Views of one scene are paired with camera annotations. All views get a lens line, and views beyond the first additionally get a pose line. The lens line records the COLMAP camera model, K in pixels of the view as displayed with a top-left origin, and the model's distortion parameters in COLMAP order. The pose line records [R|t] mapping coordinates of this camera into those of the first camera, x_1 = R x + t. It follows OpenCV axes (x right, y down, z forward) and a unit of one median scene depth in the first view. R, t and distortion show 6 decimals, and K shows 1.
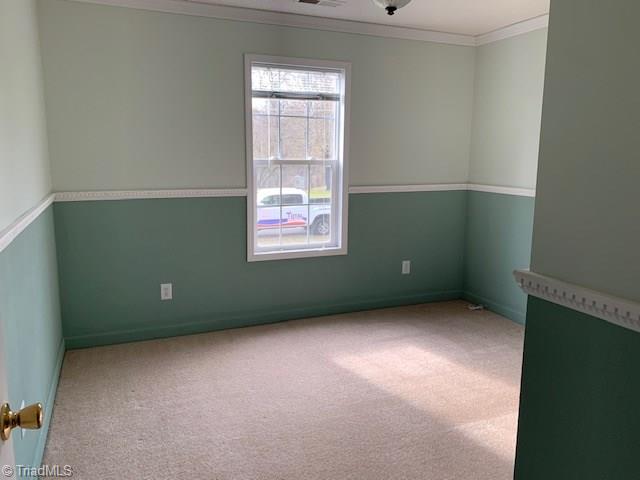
lens RADIAL K [[503.4, 0, 320.0], [0, 503.4, 240.0], [0, 0, 1]] dist [0.078192, -0.002095]
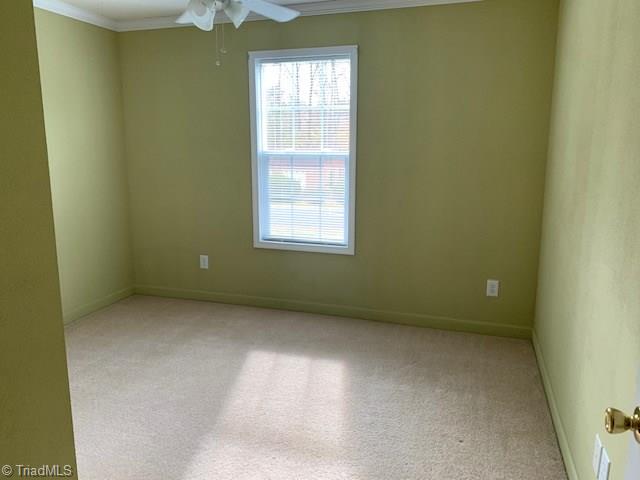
lens RADIAL K [[503.4, 0, 320.0], [0, 503.4, 240.0], [0, 0, 1]] dist [0.078192, -0.002095]
pose [[0.748852, 0.123900, -0.651053, 0.651835], [-0.116767, 0.991668, 0.054414, -0.045080], [0.652370, 0.035273, 0.757079, 0.280787]]
